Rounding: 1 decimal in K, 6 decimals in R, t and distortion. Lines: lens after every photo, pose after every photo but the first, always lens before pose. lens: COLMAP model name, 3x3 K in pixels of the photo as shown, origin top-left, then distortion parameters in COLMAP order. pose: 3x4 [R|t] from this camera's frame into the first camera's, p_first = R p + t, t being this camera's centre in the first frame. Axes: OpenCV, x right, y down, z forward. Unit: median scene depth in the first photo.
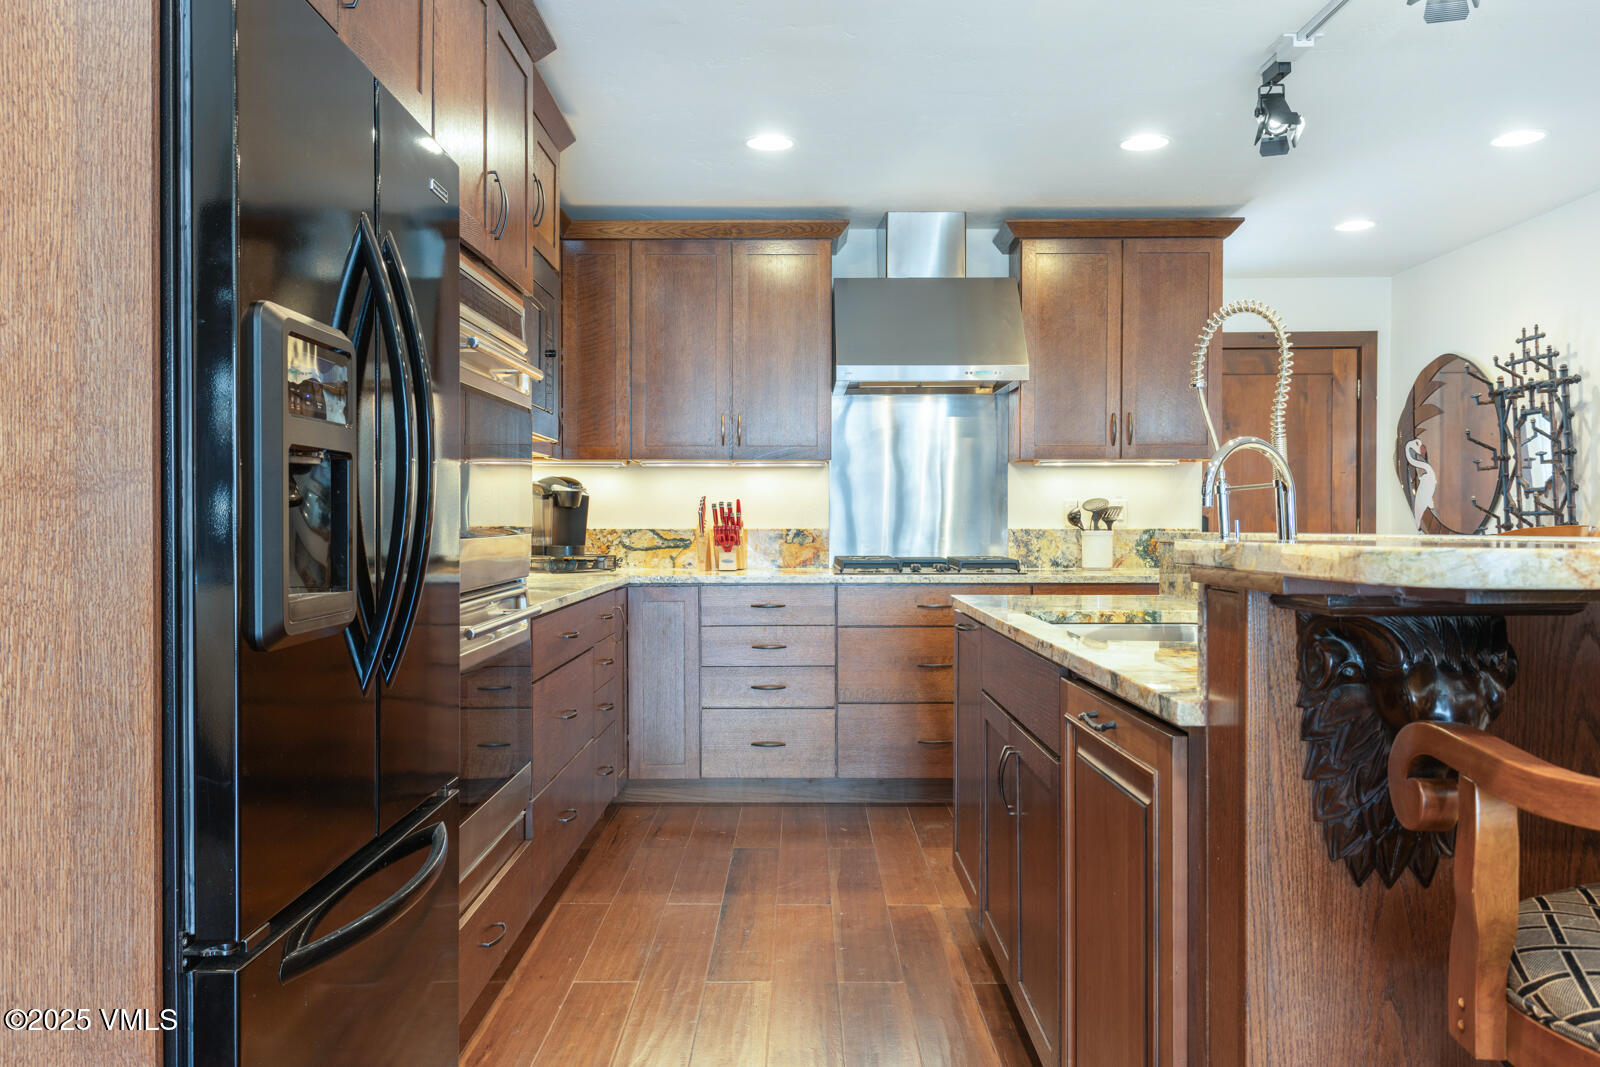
lens RADIAL K [[1211.6, 0, 800.0], [0, 1211.6, 533.5], [0, 0, 1]] dist [0.009951, -0.003886]
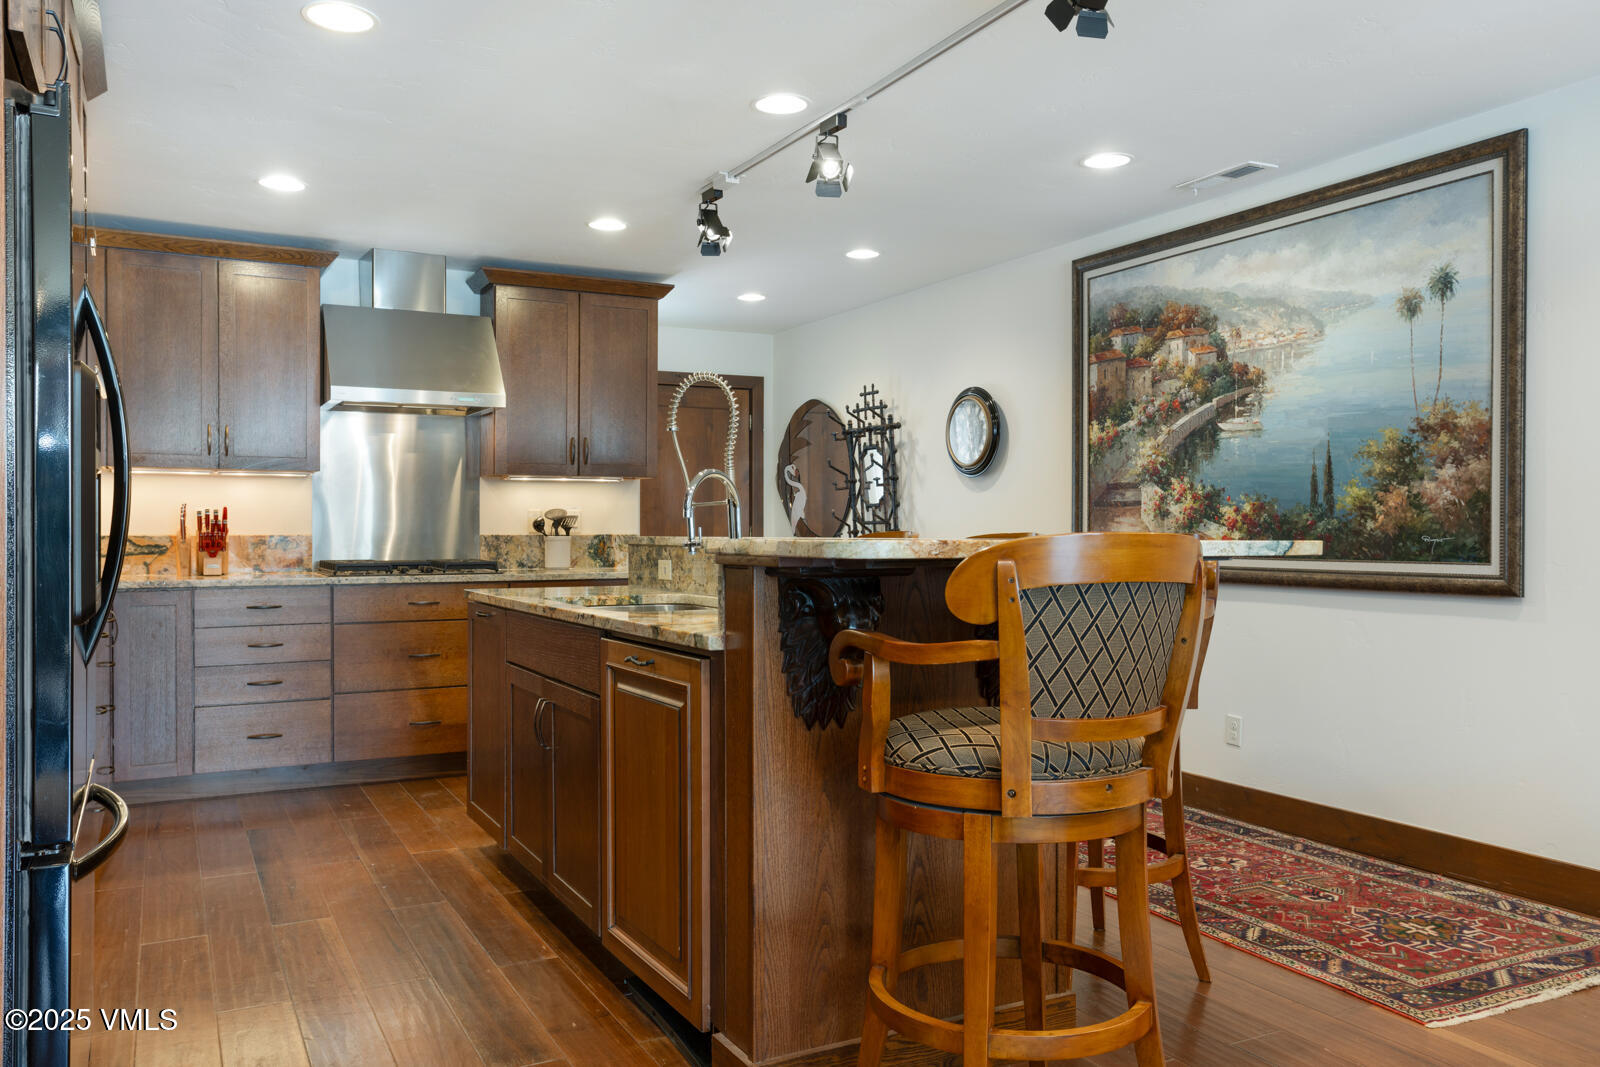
lens RADIAL K [[1201.3, 0, 800.0], [0, 1201.3, 533.5], [0, 0, 1]] dist [0.000903, 0.000159]
pose [[0.881570, -0.001420, 0.472052, -0.104681], [0.004250, 0.999979, -0.004930, 0.001969], [-0.472035, 0.006352, 0.881557, -0.150694]]
